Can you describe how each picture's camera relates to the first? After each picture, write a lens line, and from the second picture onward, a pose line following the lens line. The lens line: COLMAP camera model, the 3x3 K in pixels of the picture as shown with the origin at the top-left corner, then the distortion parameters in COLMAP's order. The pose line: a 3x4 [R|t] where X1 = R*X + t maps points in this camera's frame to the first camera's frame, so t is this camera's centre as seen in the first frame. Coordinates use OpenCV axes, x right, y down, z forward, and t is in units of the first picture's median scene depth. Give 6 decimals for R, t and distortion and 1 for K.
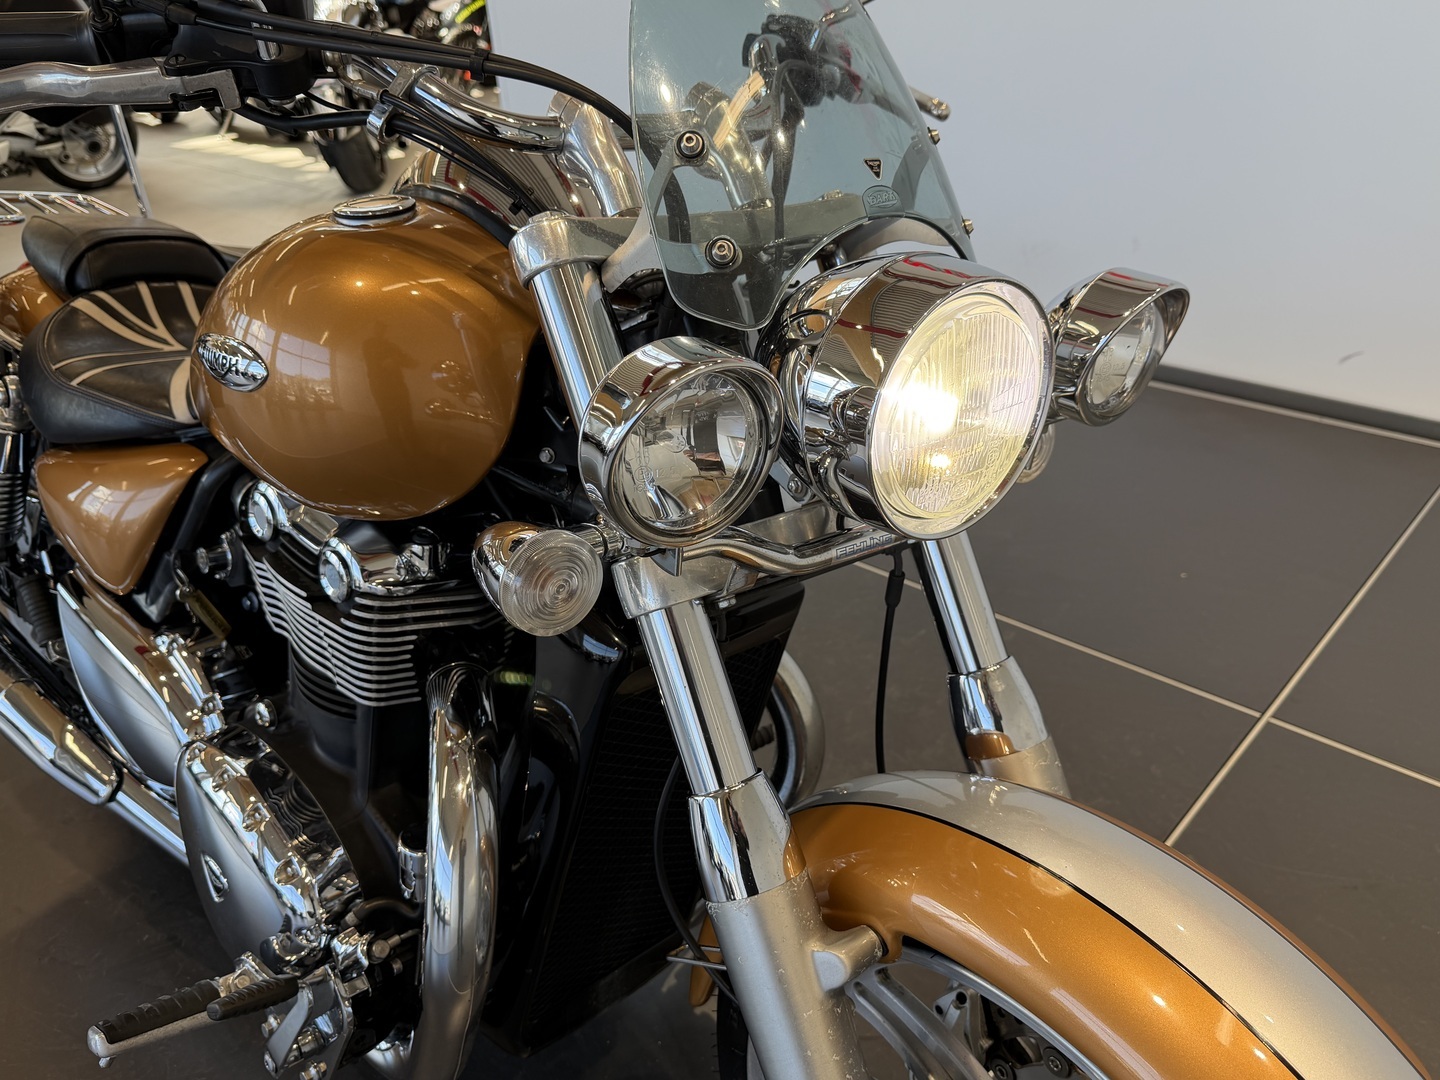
lens RADIAL K [[1081.4, 0, 720.0], [0, 1081.4, 540.0], [0, 0, 1]] dist [0.093337, -0.135823]
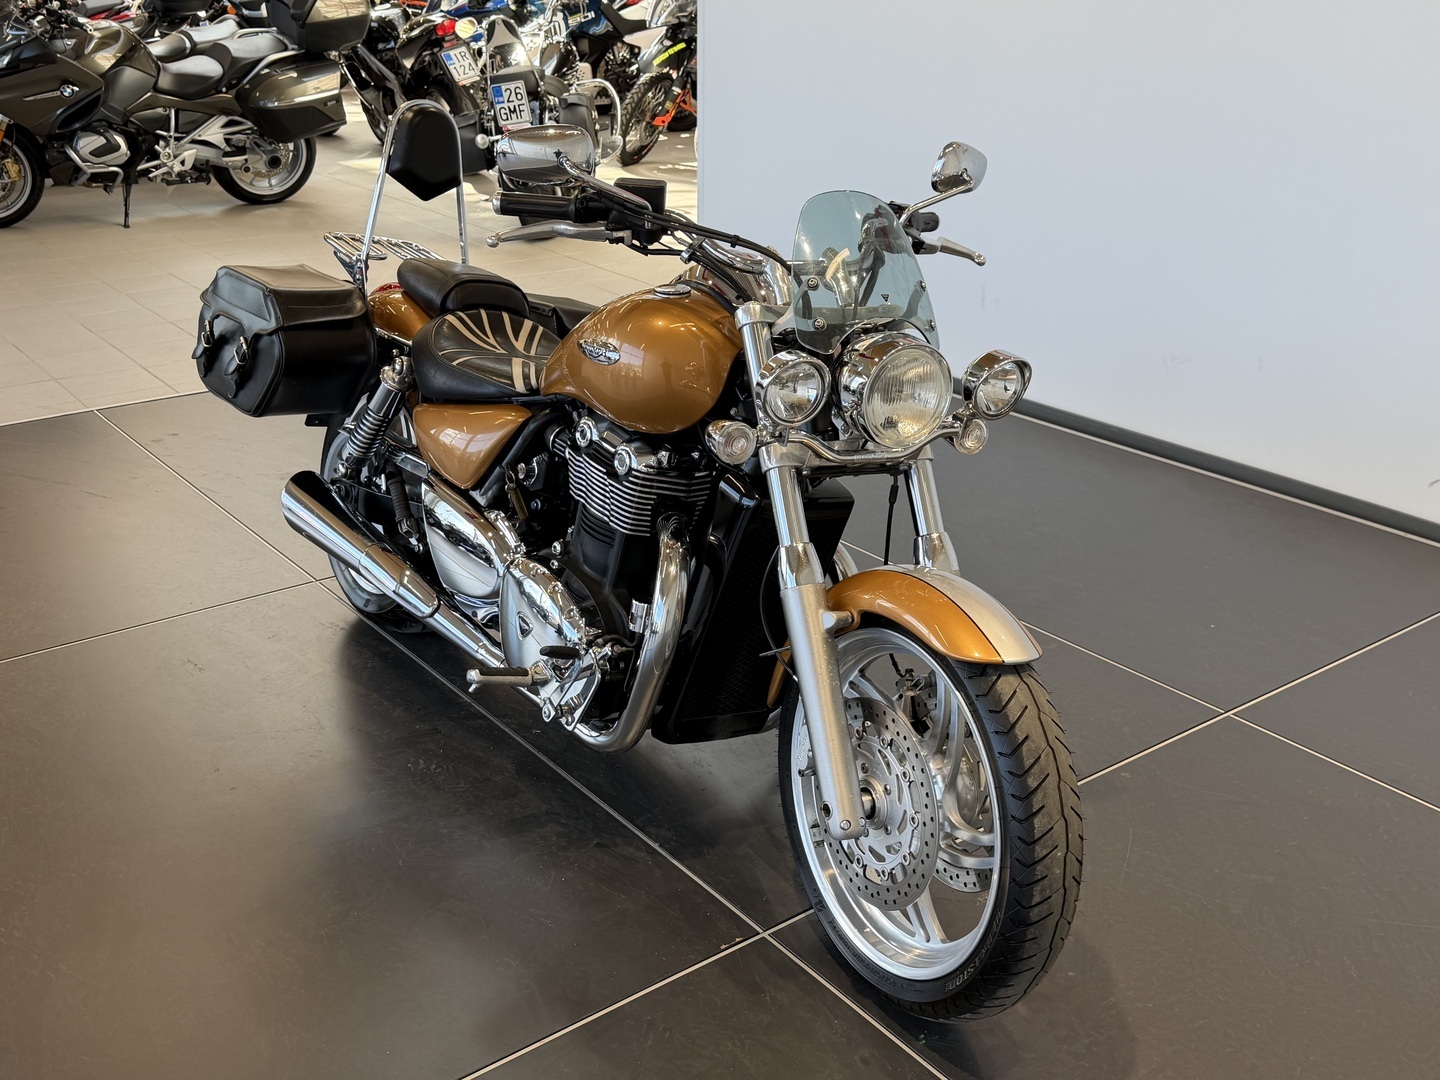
lens RADIAL K [[1505.7, 0, 720.0], [0, 1505.7, 540.0], [0, 0, 1]] dist [0.183785, -0.407674]
pose [[0.984917, 0.120826, -0.123849, 0.195232], [-0.134620, 0.984793, -0.109819, 0.468564], [0.108697, 0.124836, 0.986205, -1.760353]]
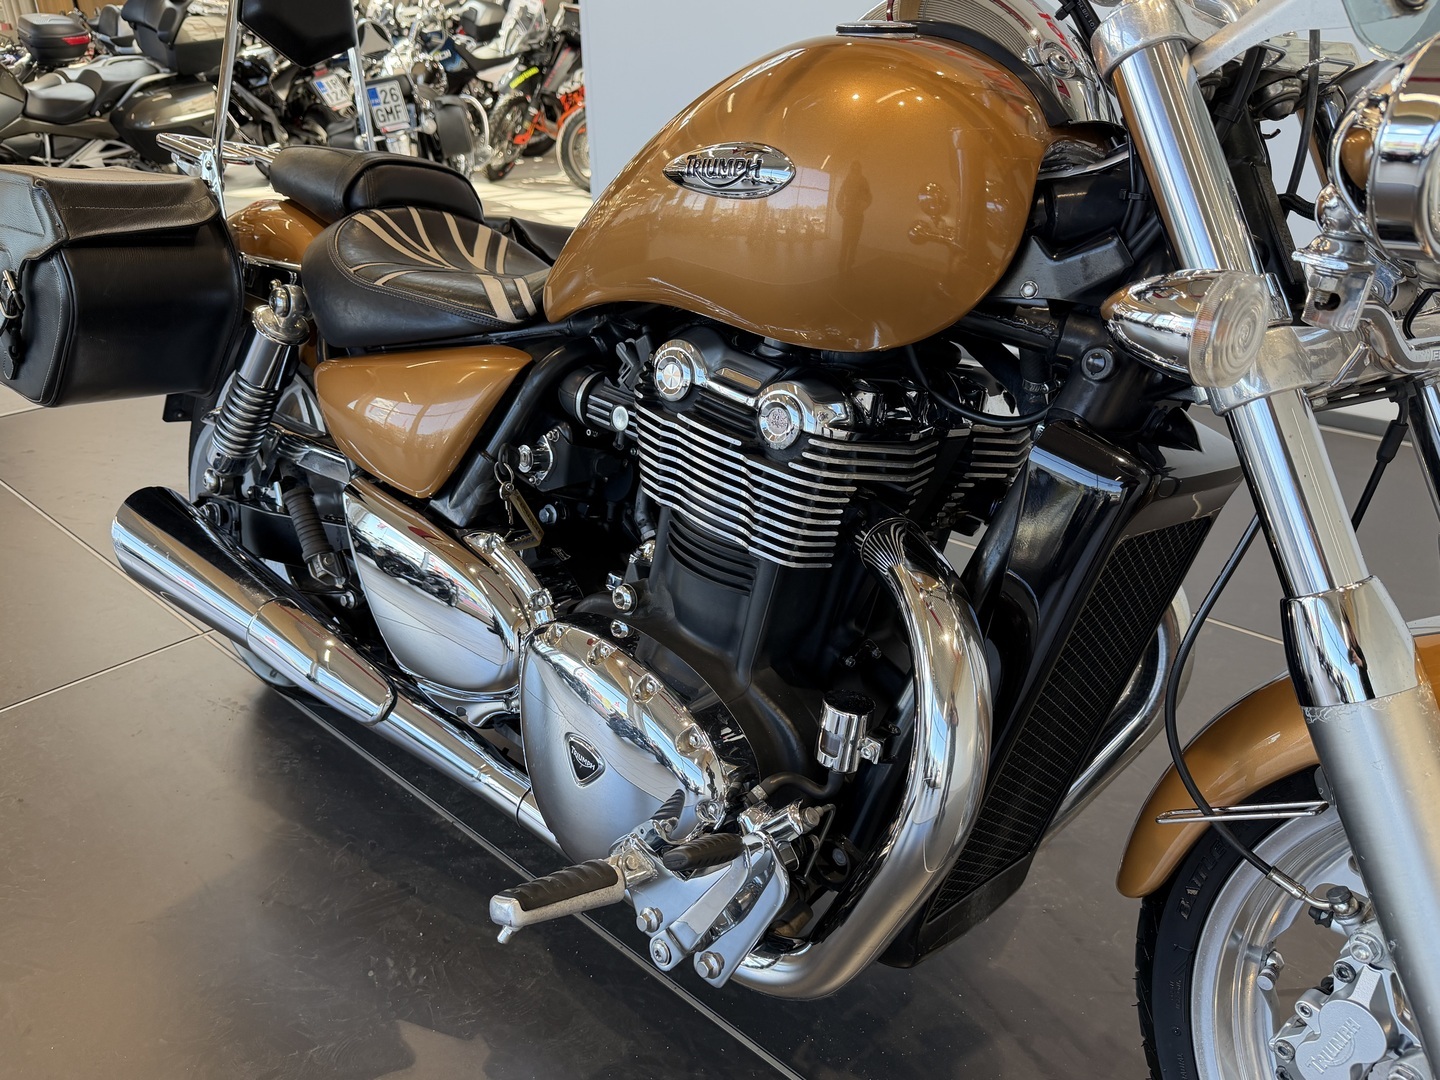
lens RADIAL K [[1081.4, 0, 720.0], [0, 1081.4, 540.0], [0, 0, 1]] dist [0.093337, -0.135823]
pose [[0.999171, 0.034907, 0.020954, -0.428699], [-0.033125, 0.996238, -0.080083, 0.220702], [-0.023670, 0.079322, 0.996568, 0.056641]]
